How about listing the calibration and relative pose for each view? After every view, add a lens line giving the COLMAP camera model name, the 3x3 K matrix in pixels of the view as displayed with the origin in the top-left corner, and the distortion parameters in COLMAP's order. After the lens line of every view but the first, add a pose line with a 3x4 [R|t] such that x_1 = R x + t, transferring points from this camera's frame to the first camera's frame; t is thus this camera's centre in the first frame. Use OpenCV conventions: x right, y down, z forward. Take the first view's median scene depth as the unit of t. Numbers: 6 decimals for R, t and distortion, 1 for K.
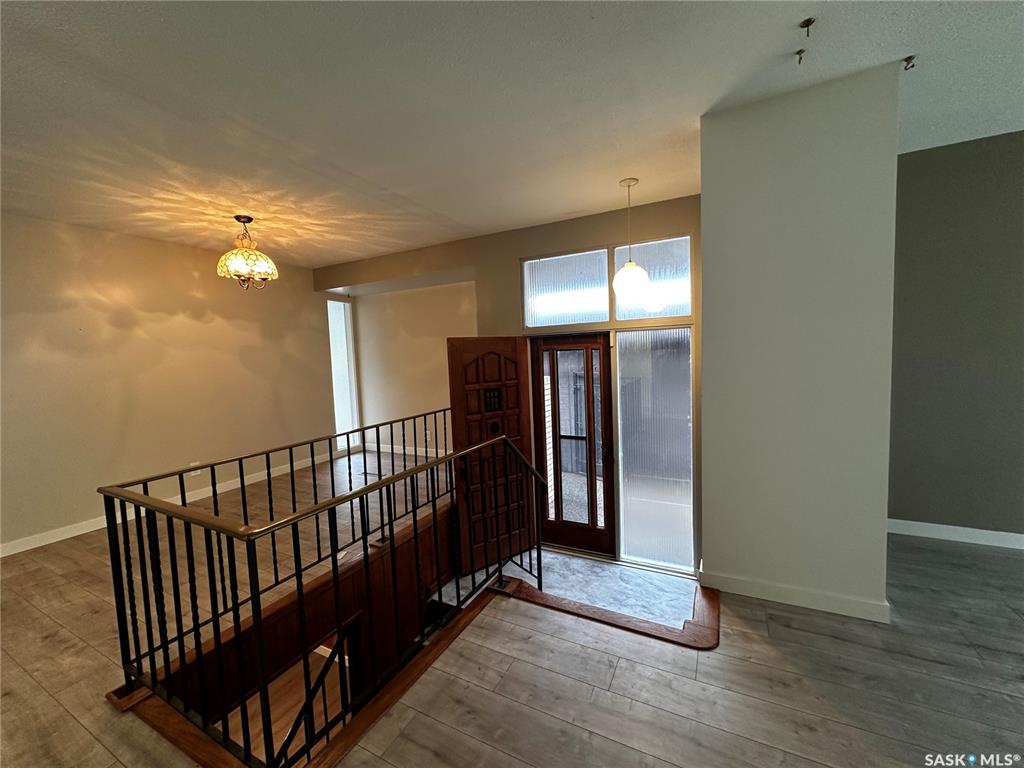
lens RADIAL K [[408.9, 0, 512.0], [0, 408.9, 384.0], [0, 0, 1]] dist [-0.002428, 0.000818]
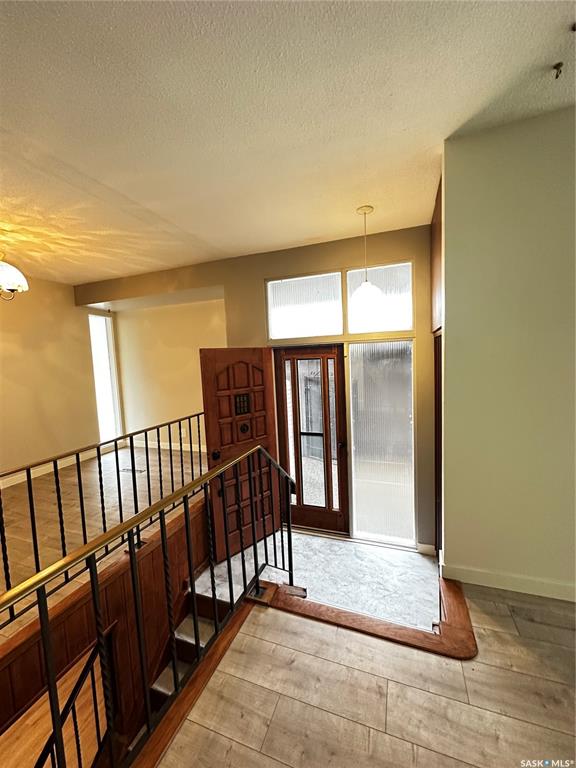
lens RADIAL K [[306.7, 0, 288.0], [0, 306.7, 384.0], [0, 0, 1]] dist [-0.002428, 0.000818]
pose [[0.992358, -0.013267, 0.122681, -0.027200], [0.012517, 0.999898, 0.006884, -0.022137], [-0.122759, -0.005296, 0.992422, 0.163517]]
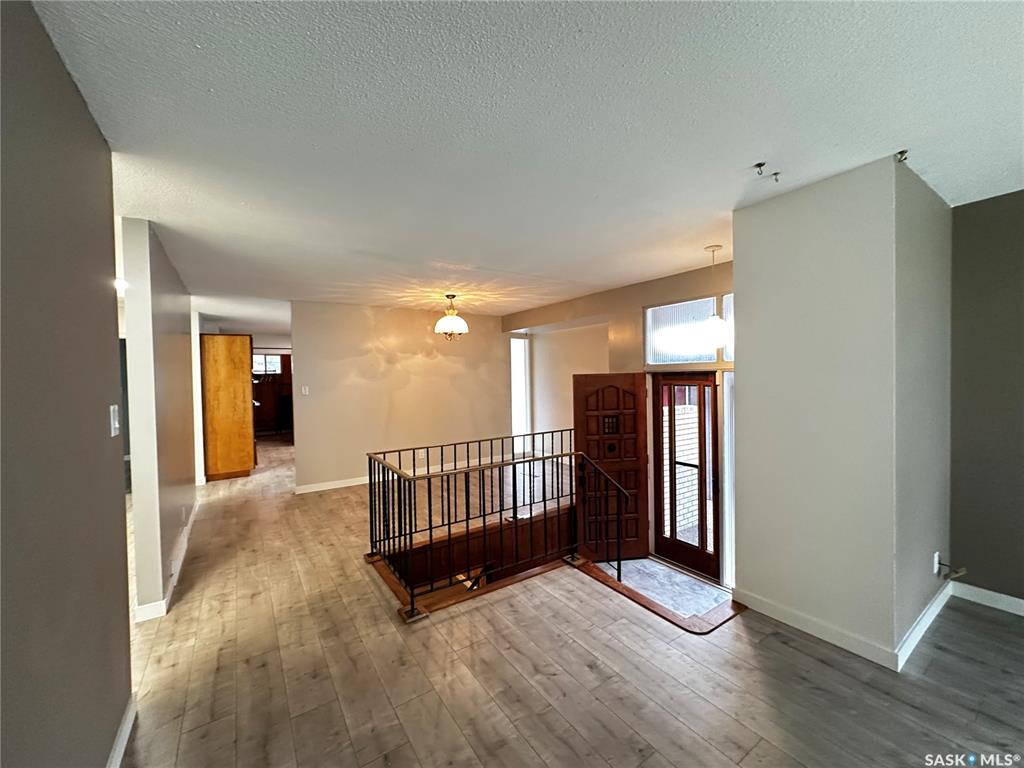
lens RADIAL K [[408.9, 0, 512.0], [0, 408.9, 384.0], [0, 0, 1]] dist [-0.002428, 0.000818]
pose [[0.877005, 0.032503, -0.479381, 0.301892], [-0.050900, 0.998380, -0.025427, -0.040057], [0.477778, 0.046700, 0.877239, -0.238570]]
